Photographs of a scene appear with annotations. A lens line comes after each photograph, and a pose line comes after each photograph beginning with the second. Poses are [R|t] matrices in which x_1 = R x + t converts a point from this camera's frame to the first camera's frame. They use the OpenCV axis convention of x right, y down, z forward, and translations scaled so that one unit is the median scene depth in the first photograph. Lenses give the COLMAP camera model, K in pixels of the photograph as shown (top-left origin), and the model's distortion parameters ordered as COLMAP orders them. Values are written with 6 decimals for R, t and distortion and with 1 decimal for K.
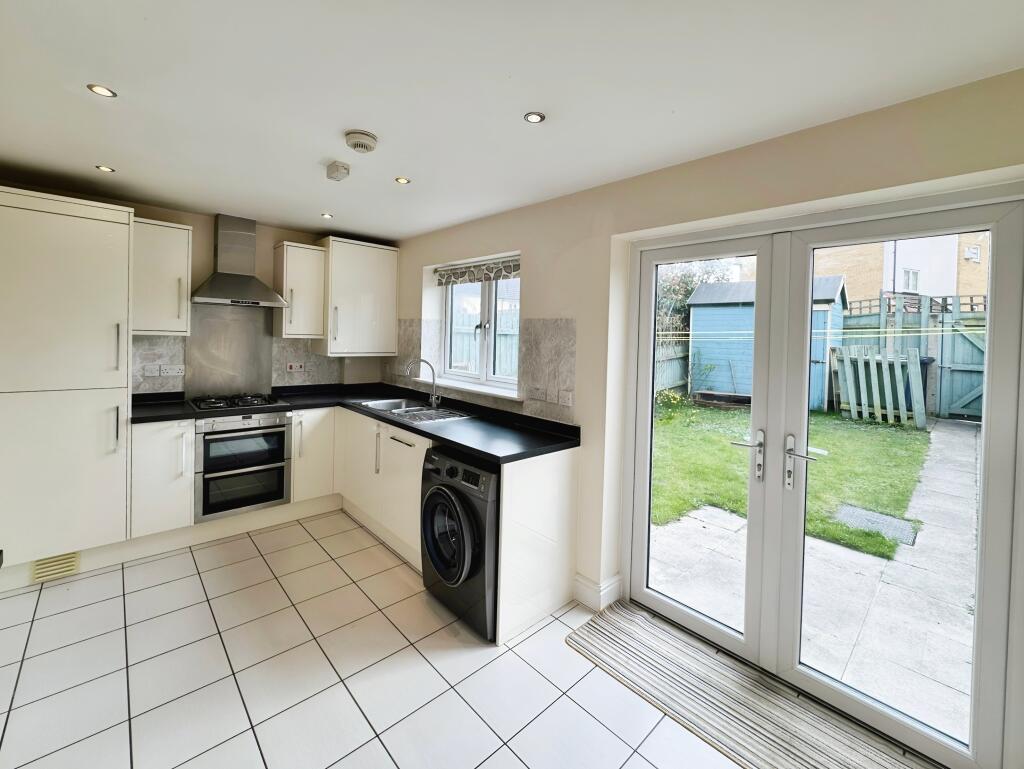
lens RADIAL K [[437.1, 0, 513.1], [0, 437.1, 328.8], [0, 0, 1]] dist [-0.000778, 0.000054]
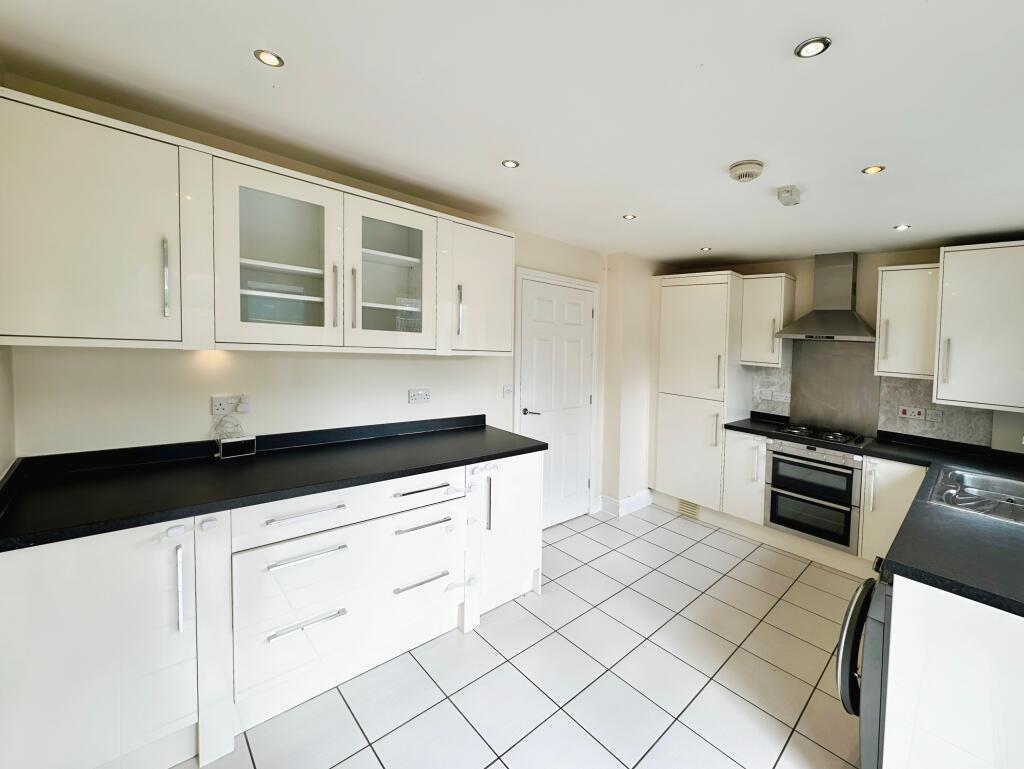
lens RADIAL K [[415.0, 0, 512.6], [0, 415.0, 361.3], [0, 0, 1]] dist [-0.001013, -0.000139]
pose [[-0.013643, 0.018193, -0.999741, 0.398727], [-0.044171, 0.998847, 0.018780, 0.009842], [0.998931, 0.044416, -0.012824, 0.310652]]
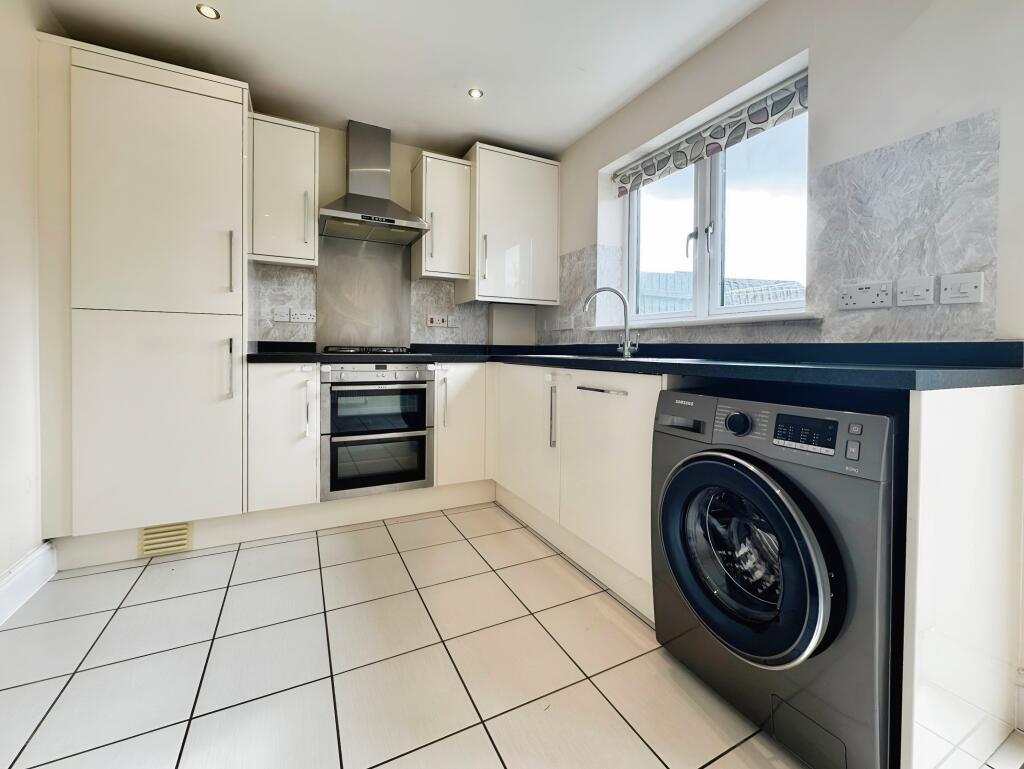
lens RADIAL K [[428.3, 0, 516.2], [0, 428.3, 335.7], [0, 0, 1]] dist [-0.000677, -0.000145]
pose [[0.963972, -0.022964, -0.265012, -0.190424], [0.015845, 0.999455, -0.028969, 0.181816], [0.265533, 0.023726, 0.963810, 0.356863]]
